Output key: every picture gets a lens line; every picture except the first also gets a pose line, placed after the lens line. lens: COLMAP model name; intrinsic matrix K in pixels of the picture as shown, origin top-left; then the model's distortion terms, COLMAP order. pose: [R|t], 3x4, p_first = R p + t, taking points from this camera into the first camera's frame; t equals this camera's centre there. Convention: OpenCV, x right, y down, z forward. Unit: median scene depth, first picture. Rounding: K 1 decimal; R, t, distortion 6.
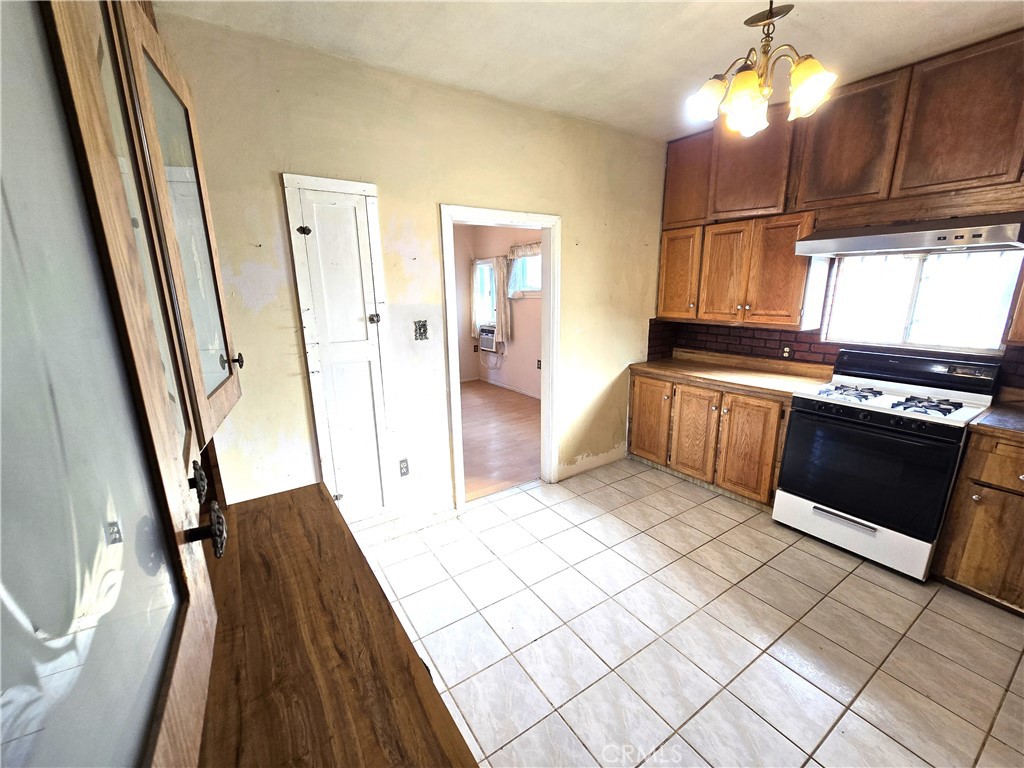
lens RADIAL K [[421.8, 0, 510.5], [0, 421.8, 389.4], [0, 0, 1]] dist [-0.004880, 0.000024]
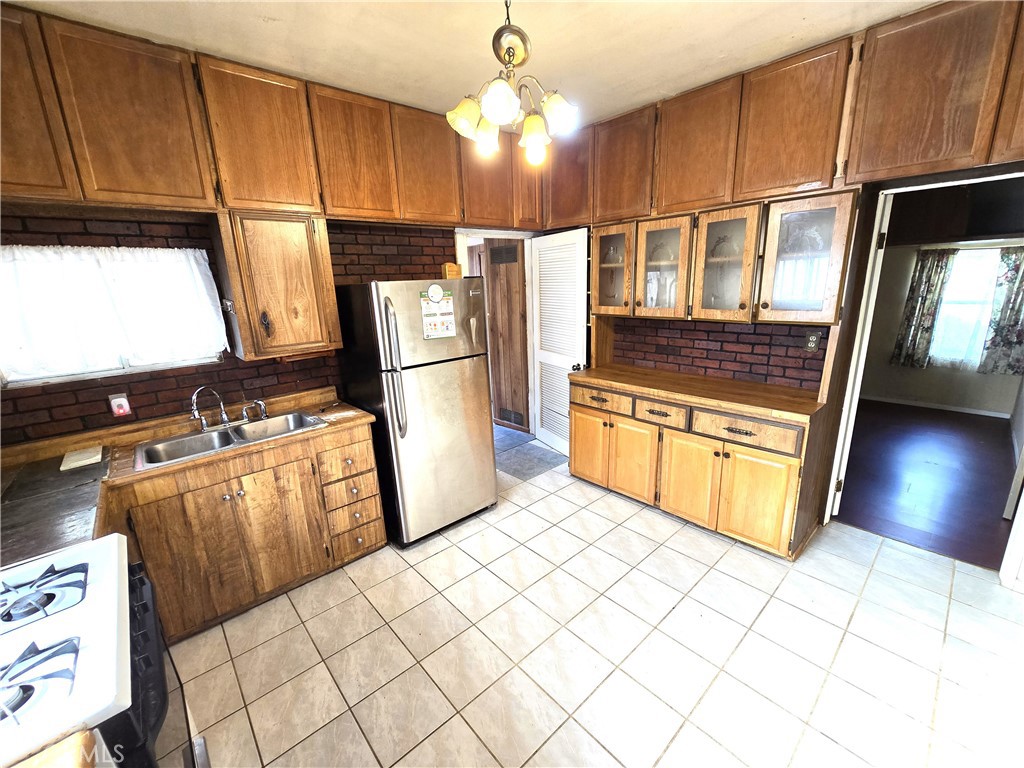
lens RADIAL K [[421.8, 0, 509.8], [0, 421.8, 388.9], [0, 0, 1]] dist [-0.004880, 0.000024]
pose [[-0.987744, 0.089200, -0.128080, 0.346441], [0.018060, 0.880407, 0.473874, -0.260048], [0.155032, 0.465753, -0.871228, 0.981662]]
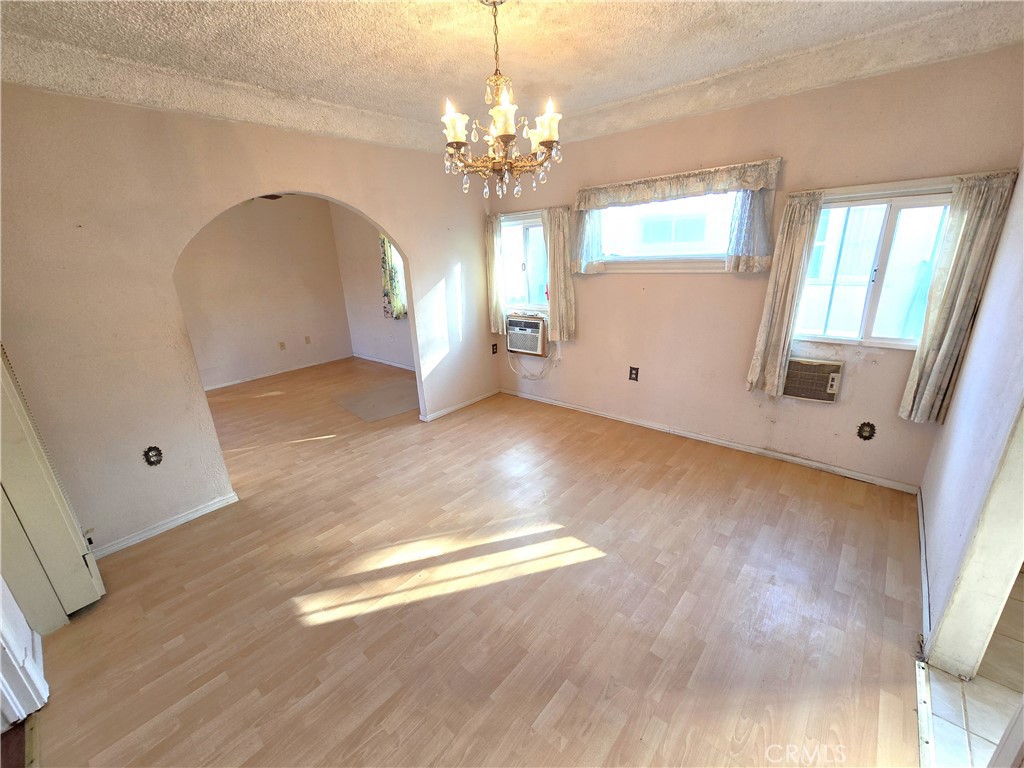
lens RADIAL K [[421.3, 0, 506.7], [0, 421.3, 390.5], [0, 0, 1]] dist [-0.005900, 0.000383]
pose [[0.966276, -0.104917, 0.235165, -0.526921], [0.086329, 0.992371, 0.088018, -0.201191], [-0.242606, -0.064748, 0.967962, 0.749013]]
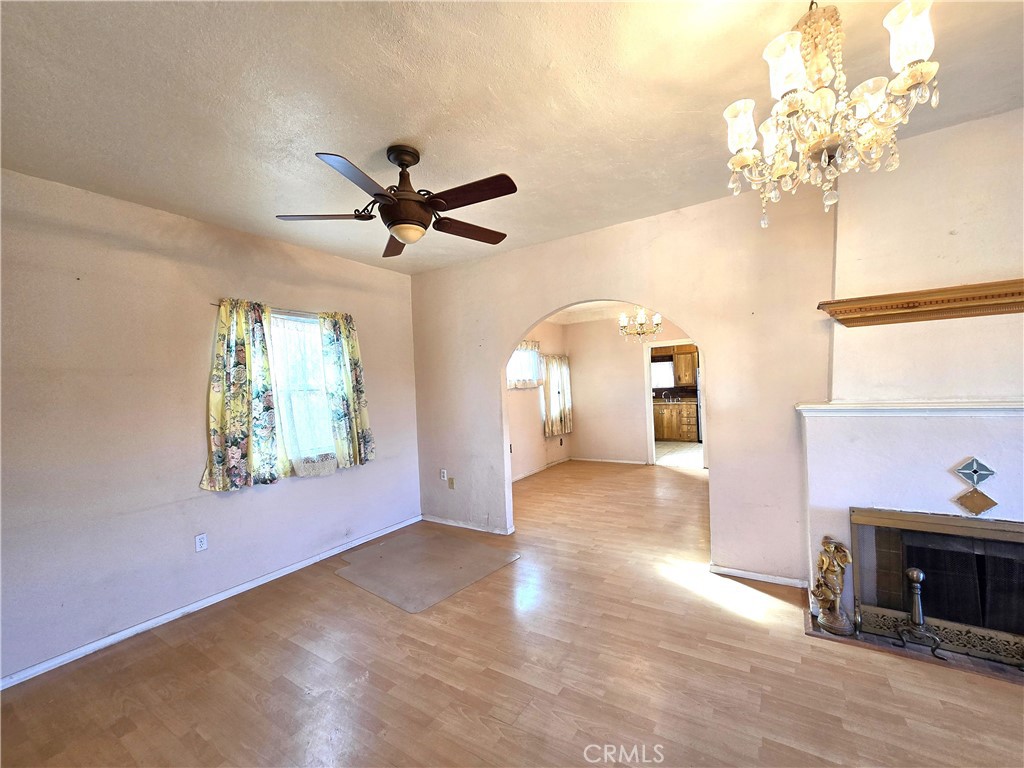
lens RADIAL K [[421.3, 0, 510.8], [0, 421.3, 390.4], [0, 0, 1]] dist [-0.005900, 0.000383]
pose [[-0.394673, 0.027943, 0.918397, -1.668815], [0.269933, 0.958956, 0.086824, -0.534922], [-0.878276, 0.282173, -0.386017, 2.520387]]
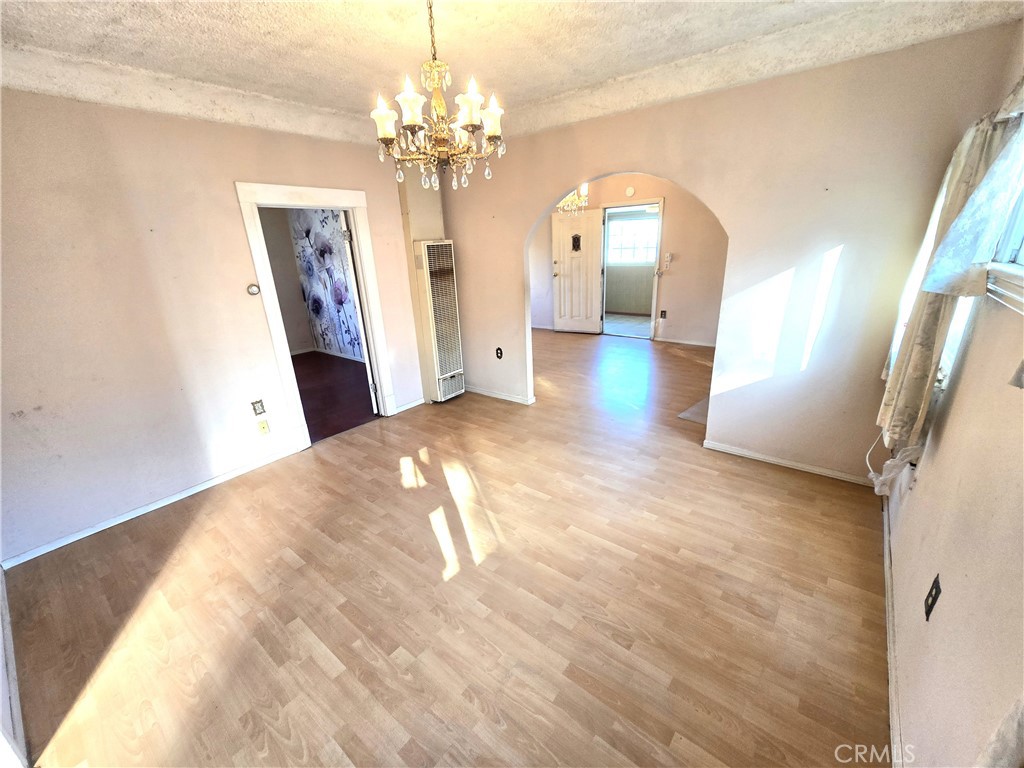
lens RADIAL K [[421.8, 0, 511.0], [0, 421.8, 389.3], [0, 0, 1]] dist [-0.004880, 0.000024]
pose [[0.299127, 0.323349, -0.897758, 0.311348], [-0.190697, 0.942113, 0.275785, -0.345433], [0.934964, 0.088705, 0.343473, 1.281086]]
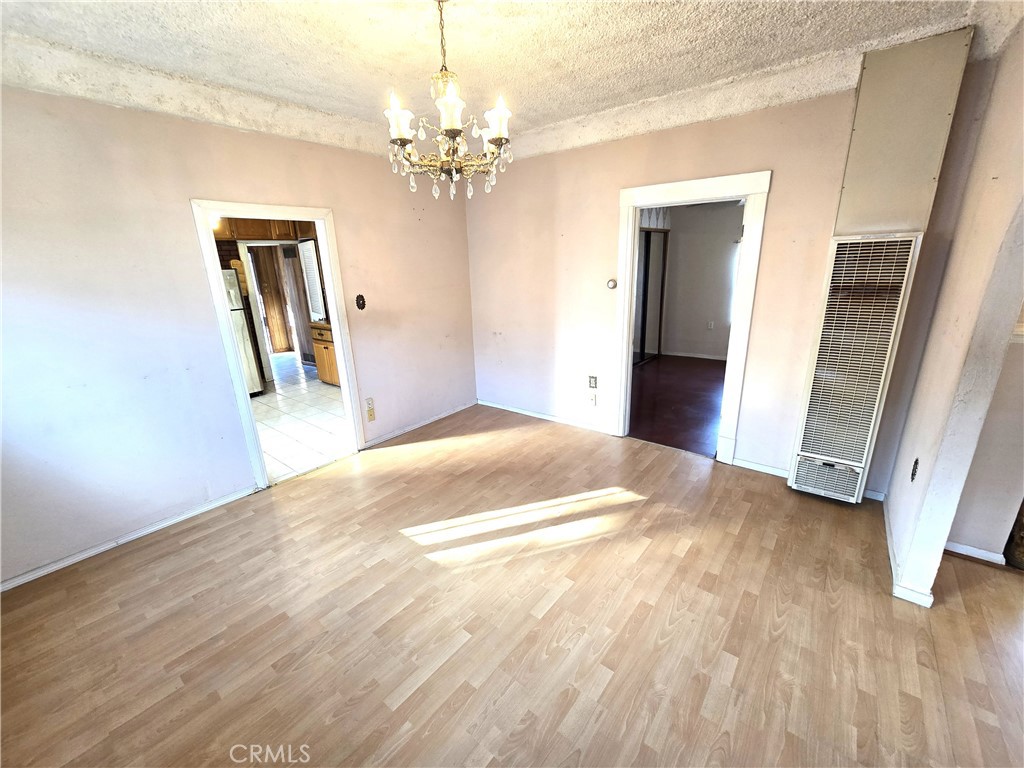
lens RADIAL K [[421.3, 0, 506.3], [0, 421.3, 390.2], [0, 0, 1]] dist [-0.005900, 0.000383]
pose [[-0.954041, 0.136339, -0.266867, -0.230181], [-0.019036, 0.861146, 0.508001, -0.502485], [0.299072, 0.489733, -0.818973, 2.021076]]
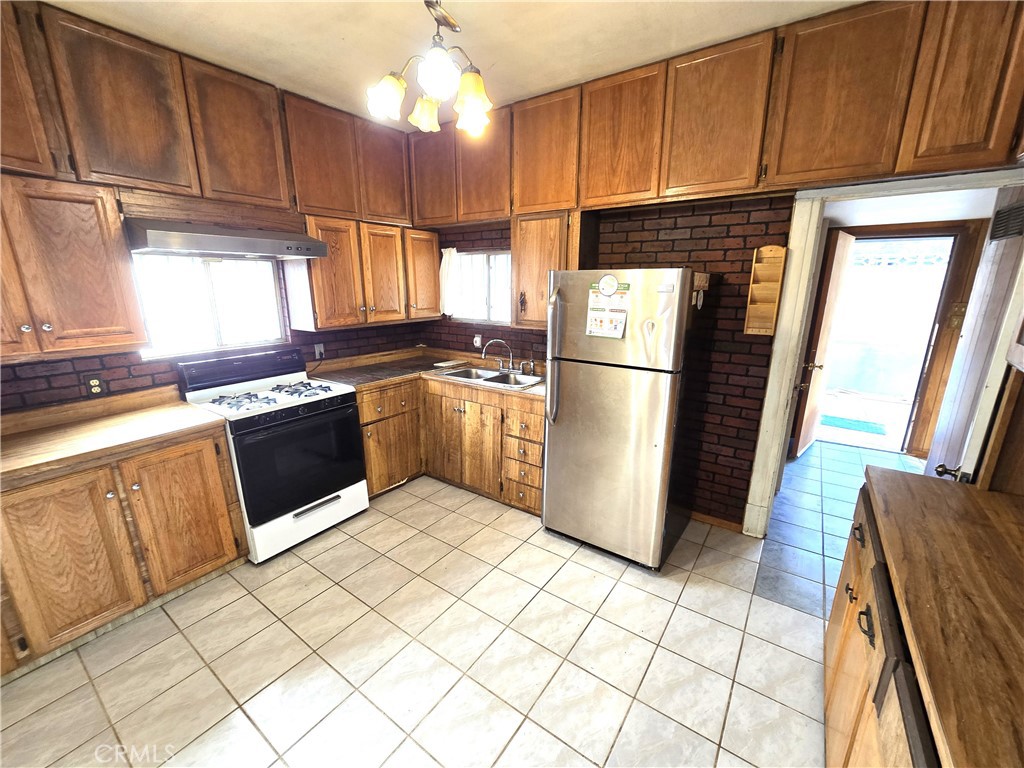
lens RADIAL K [[421.3, 0, 510.1], [0, 421.3, 389.7], [0, 0, 1]] dist [-0.005900, 0.000383]
pose [[-0.359145, -0.217676, 0.907542, -0.222905], [0.231510, 0.921248, 0.312580, -0.143050], [-0.904112, 0.322366, -0.280467, 0.587123]]
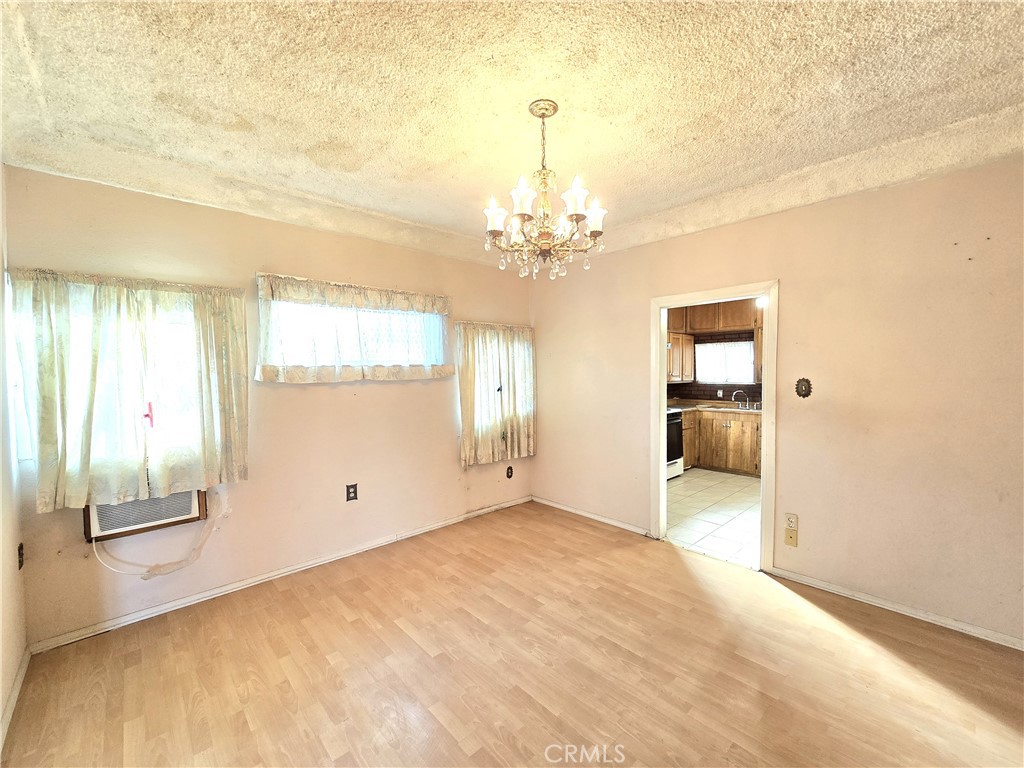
lens RADIAL K [[421.3, 0, 511.2], [0, 421.3, 391.3], [0, 0, 1]] dist [-0.005900, 0.000383]
pose [[-0.155513, -0.026519, 0.987478, -0.965522], [0.250513, 0.965902, 0.065392, -0.321851], [-0.955541, 0.257545, -0.143567, 1.556159]]
